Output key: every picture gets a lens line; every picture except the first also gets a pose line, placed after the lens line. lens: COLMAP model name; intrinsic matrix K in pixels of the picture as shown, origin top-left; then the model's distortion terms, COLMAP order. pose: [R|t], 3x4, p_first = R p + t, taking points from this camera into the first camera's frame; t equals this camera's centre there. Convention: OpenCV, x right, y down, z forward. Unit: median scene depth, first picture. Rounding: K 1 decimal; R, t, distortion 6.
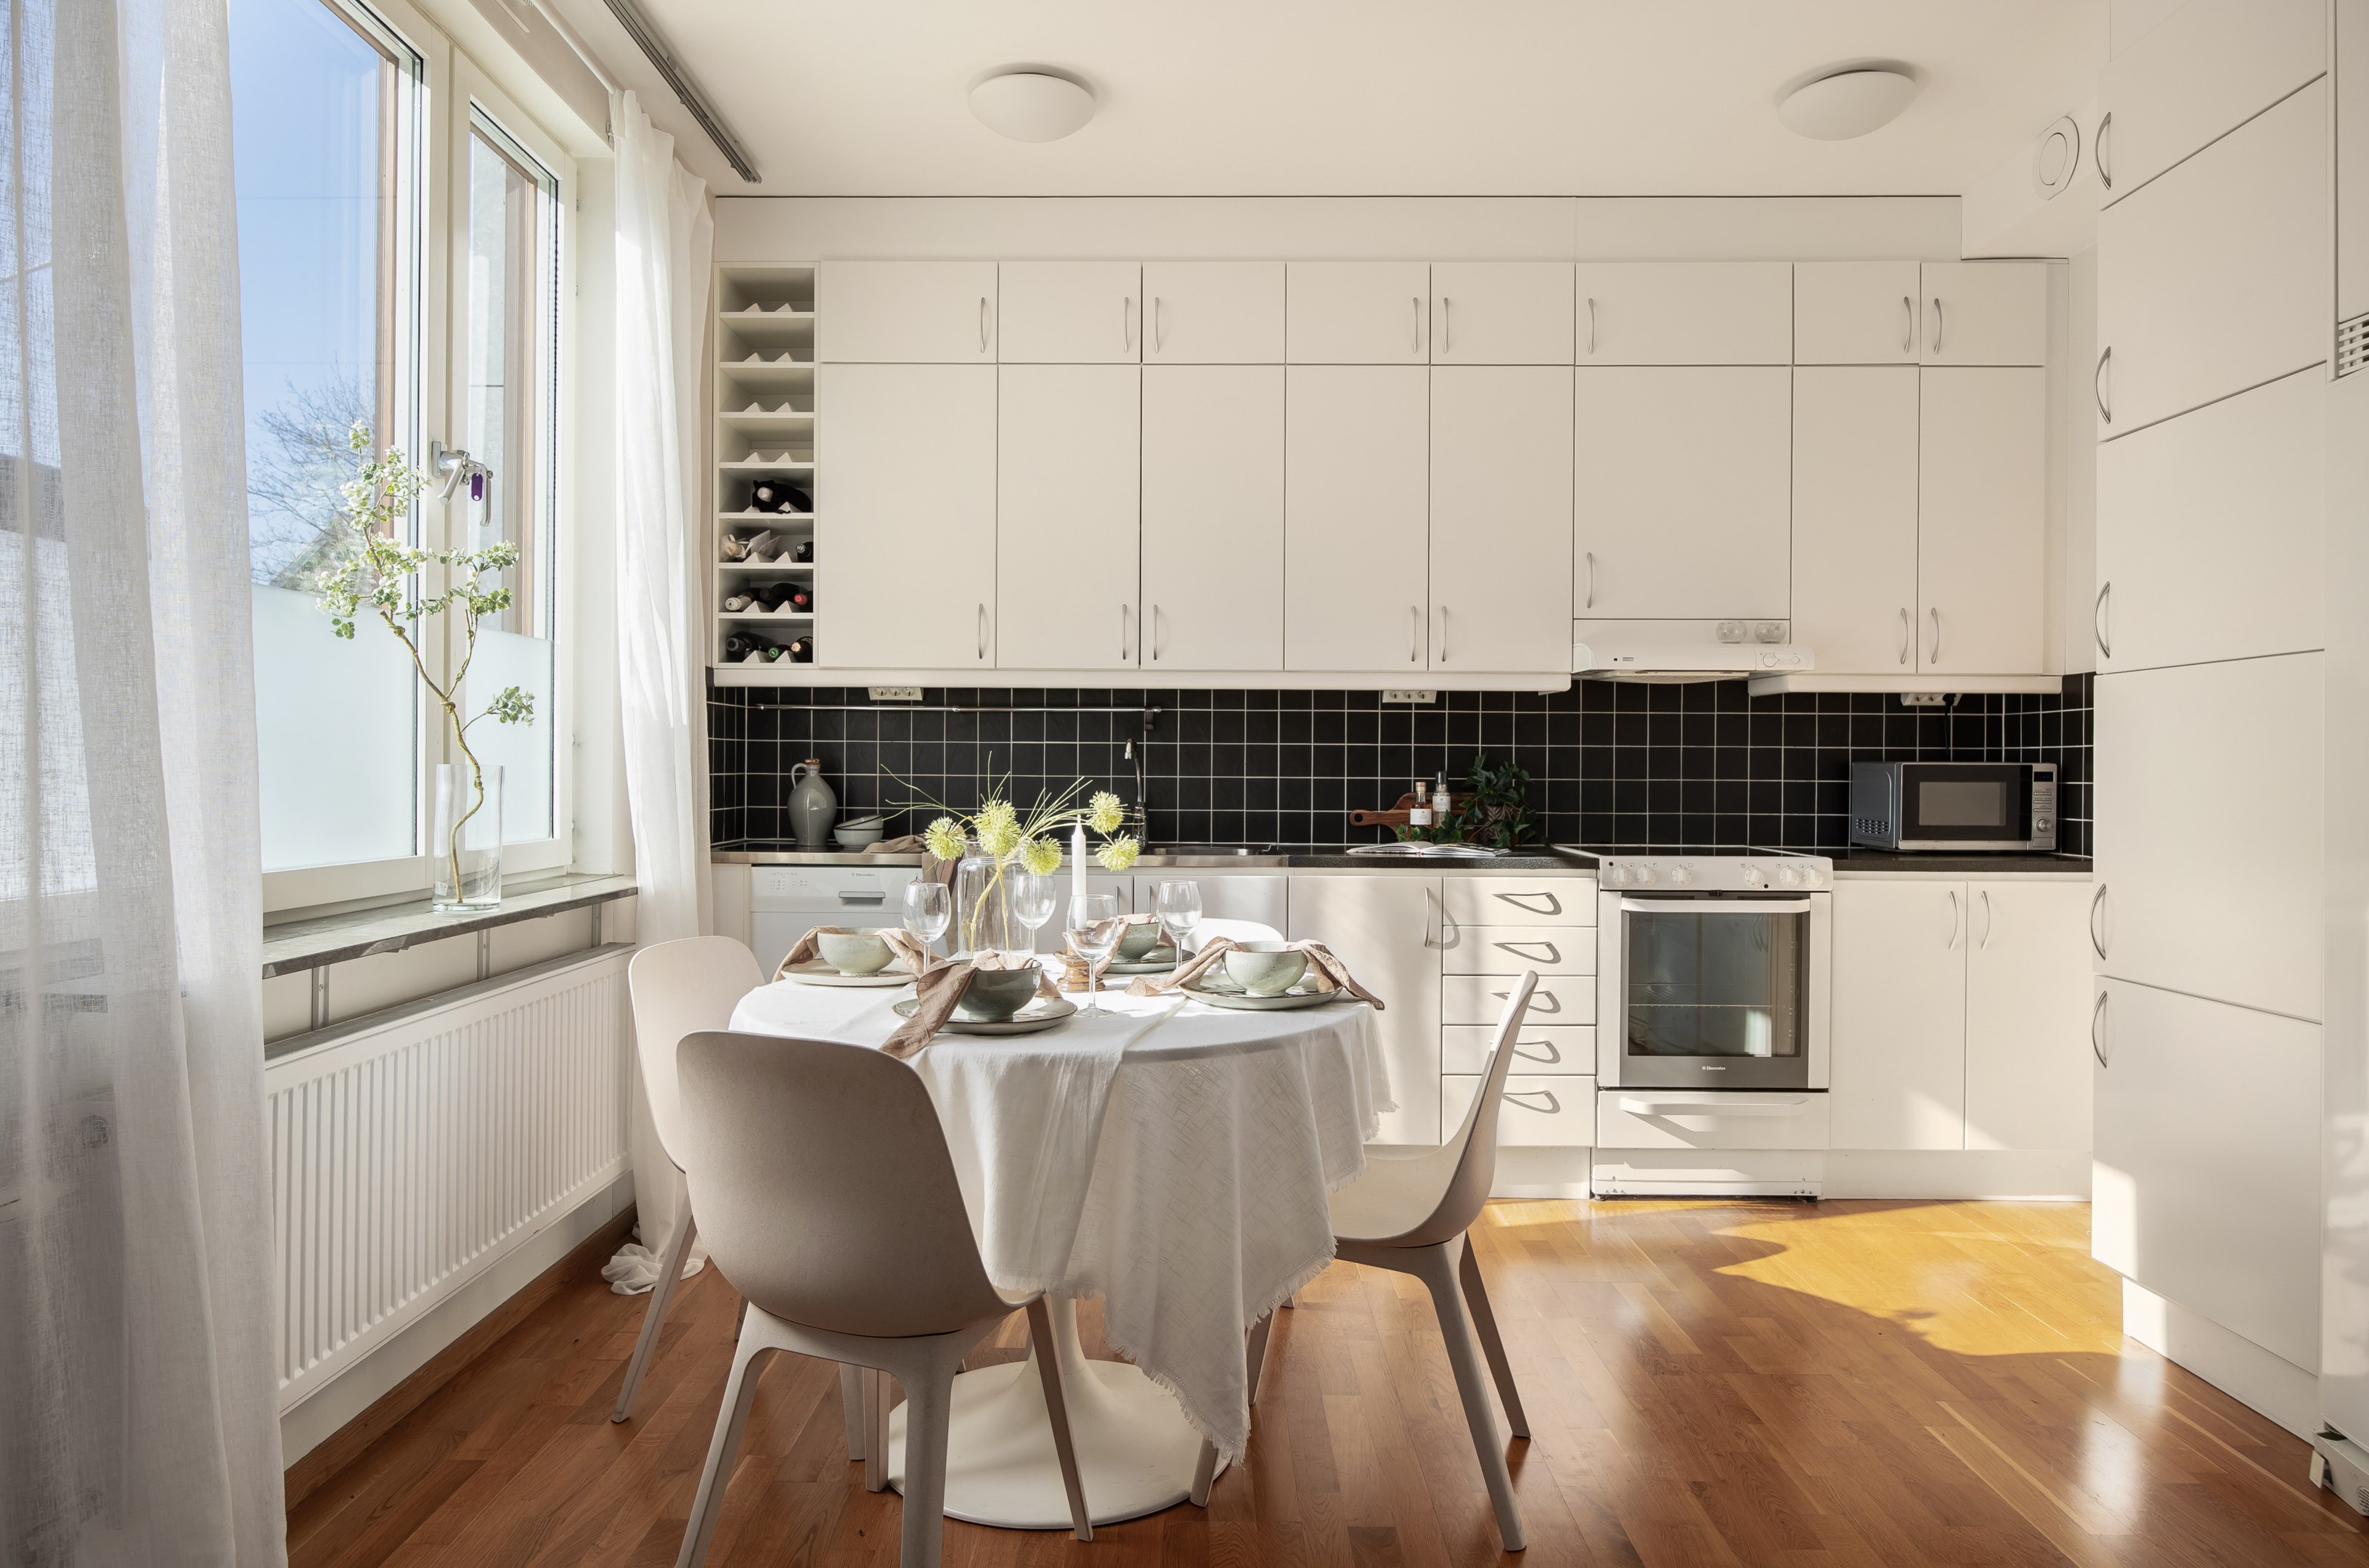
lens RADIAL K [[1467.4, 0, 1184.4], [0, 1467.4, 772.6], [0, 0, 1]] dist [-0.010892, -0.001642]
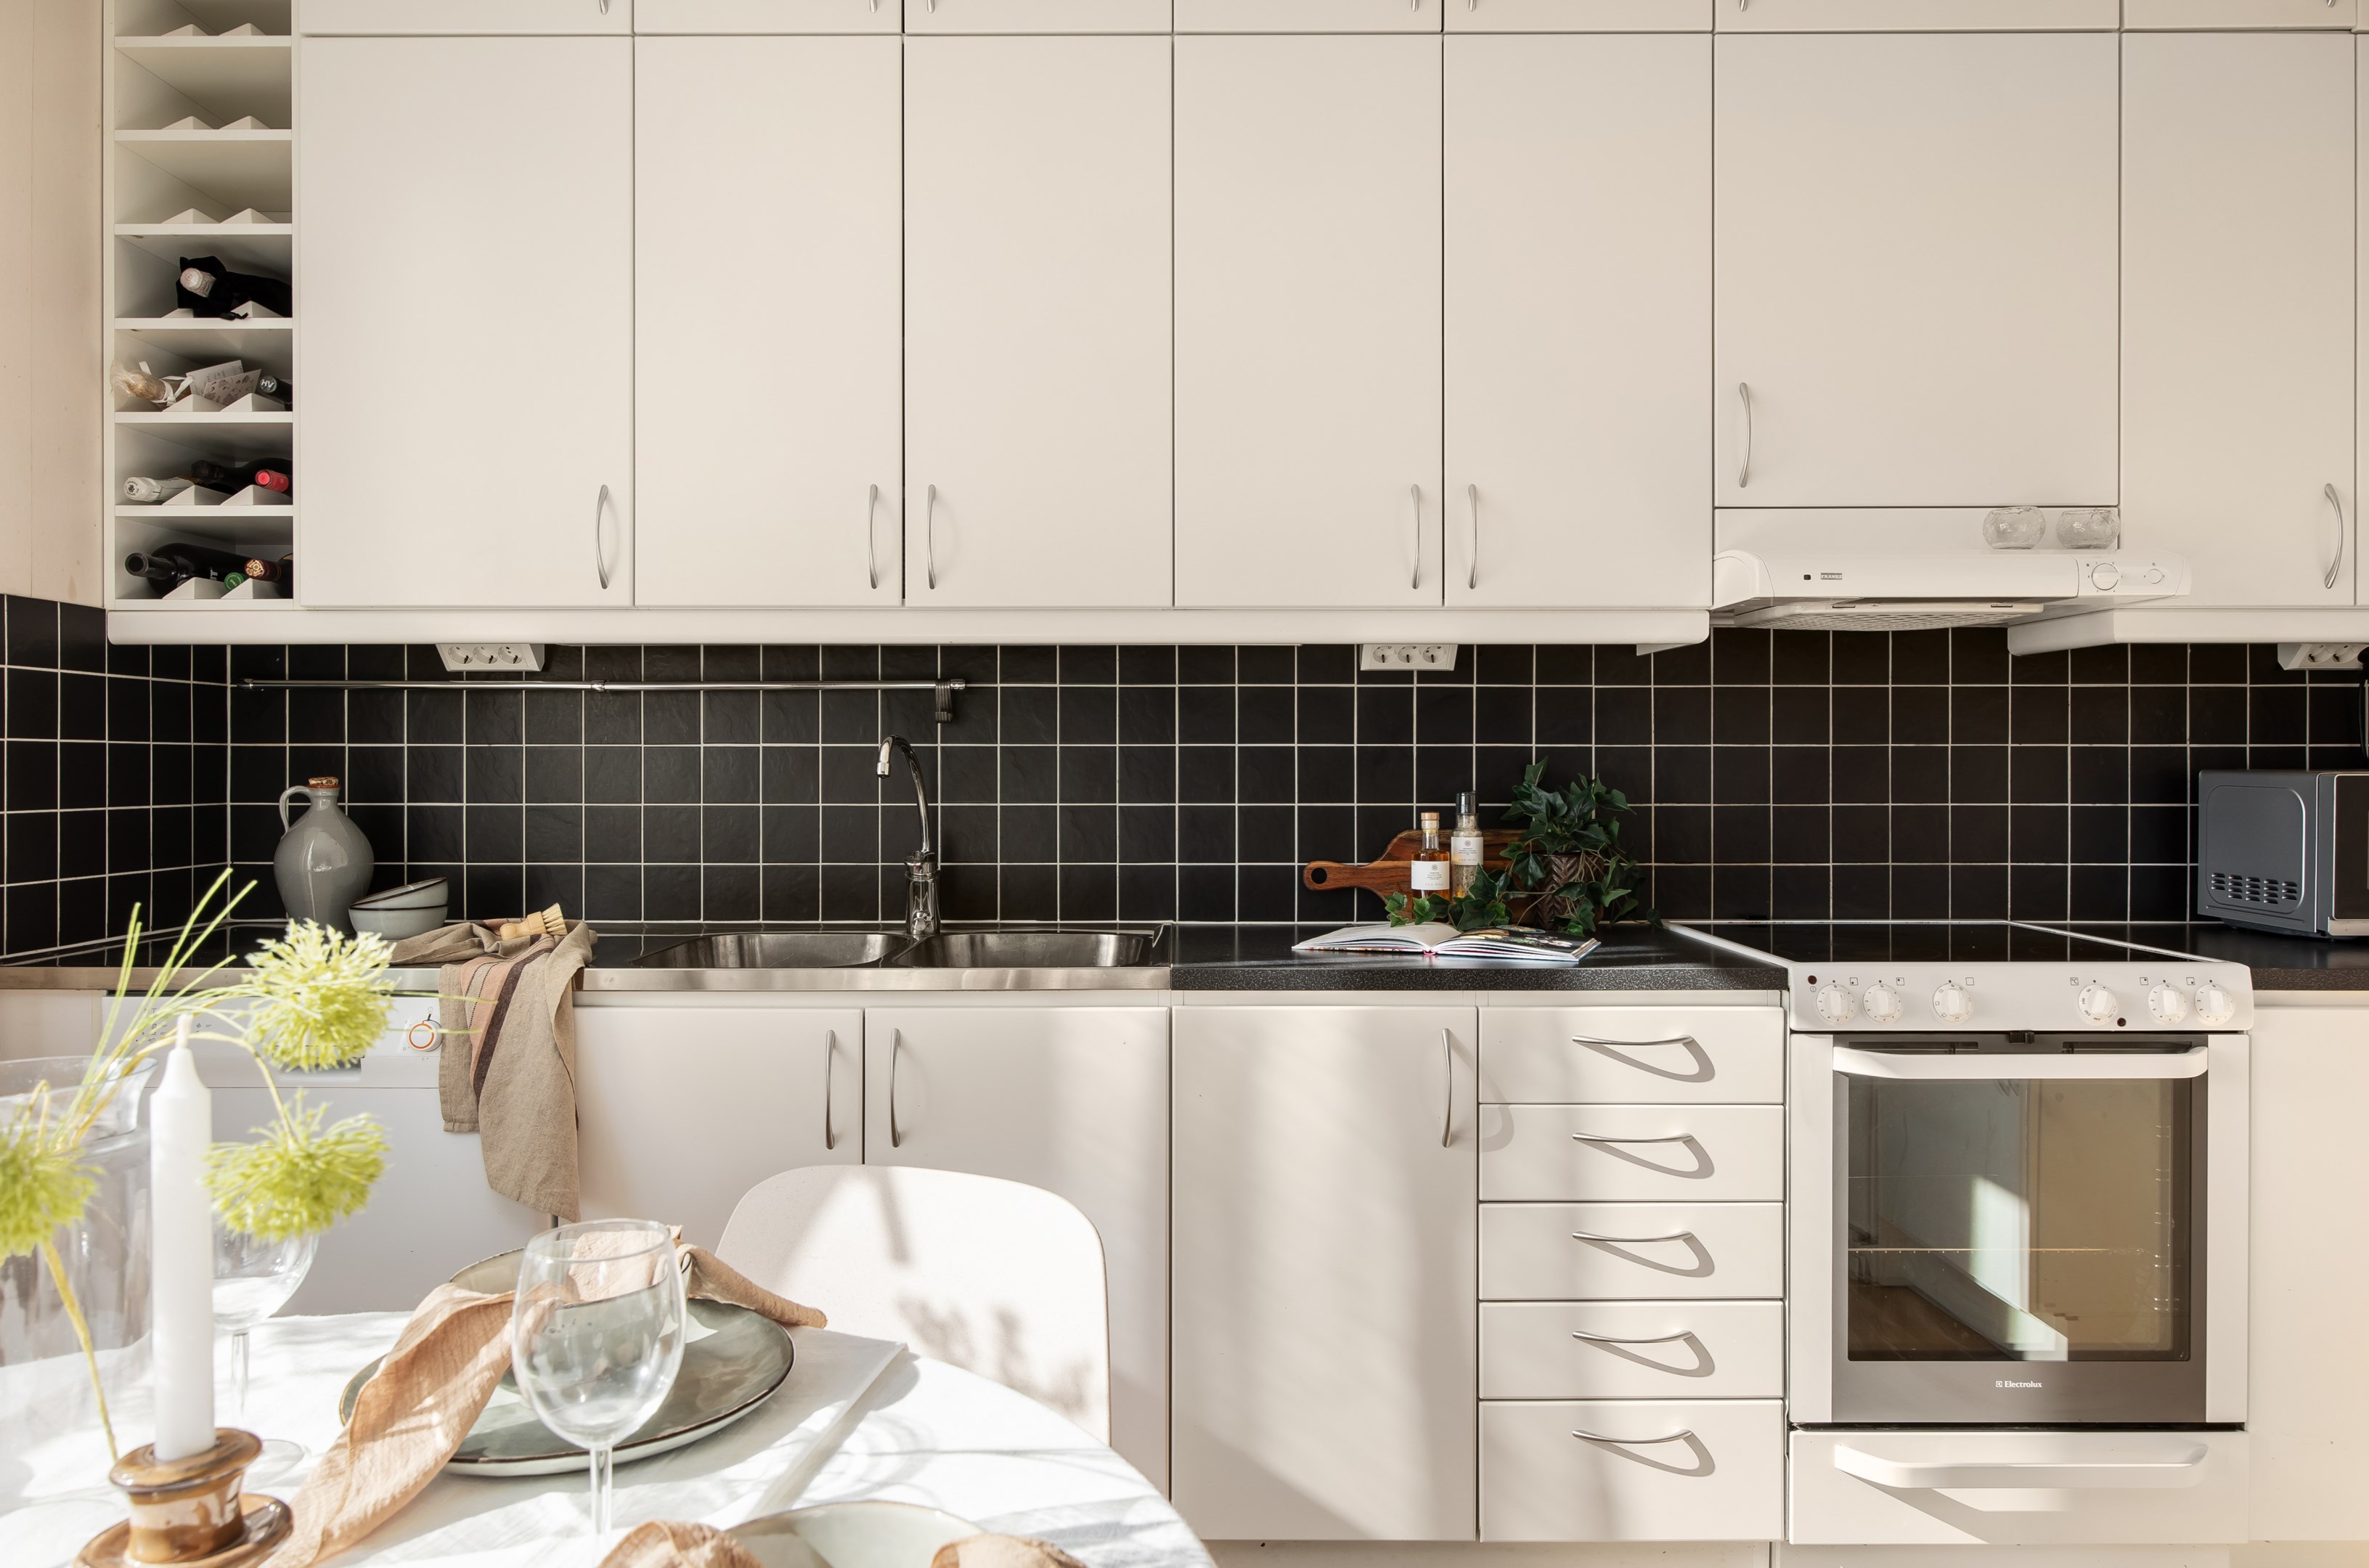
lens RADIAL K [[1560.9, 0, 1187.0], [0, 1560.9, 772.5], [0, 0, 1]] dist [0.000371, -0.004936]
pose [[0.999887, -0.006428, 0.013594, 0.064928], [0.006452, 0.999978, -0.001731, -0.008497], [-0.013583, 0.001818, 0.999906, 0.435023]]
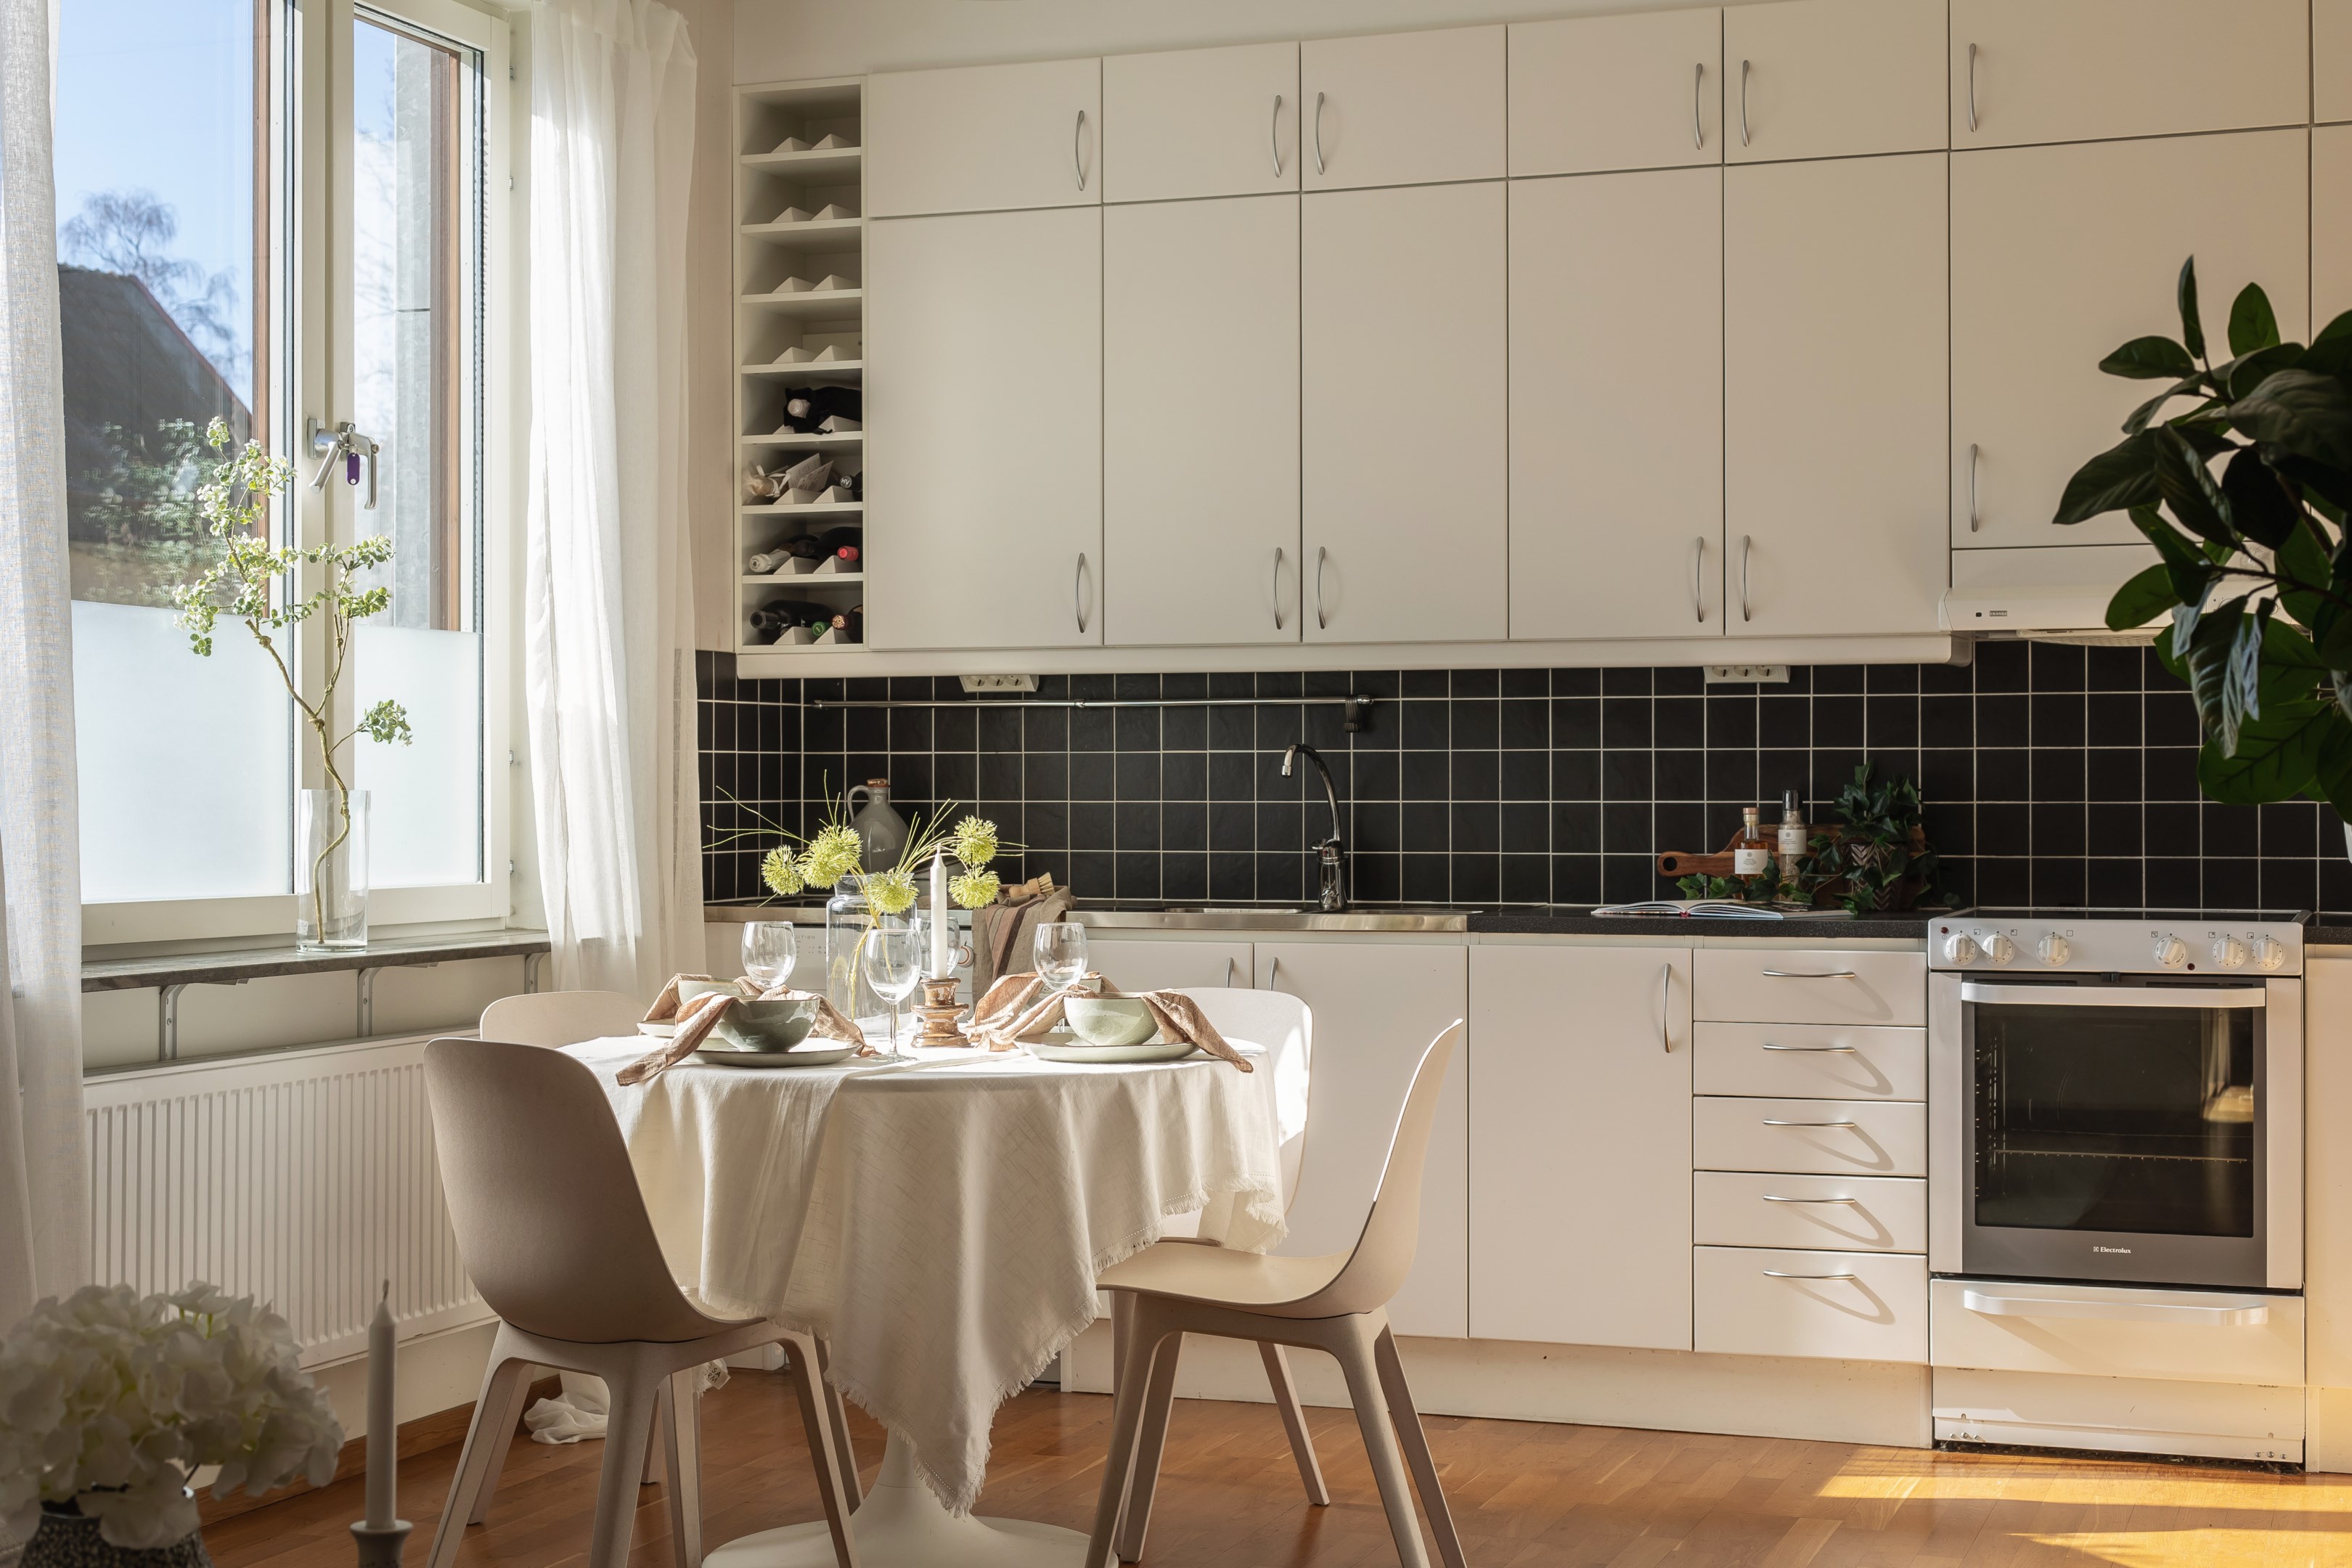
lens RADIAL K [[3389.7, 0, 1177.7], [0, 3389.7, 777.3], [0, 0, 1]] dist [0.018637, 0.000000]
pose [[0.945393, -0.008622, -0.325817, 0.428438], [0.006037, 0.999942, -0.008944, 0.005305], [0.325875, 0.006489, 0.945391, -0.502266]]
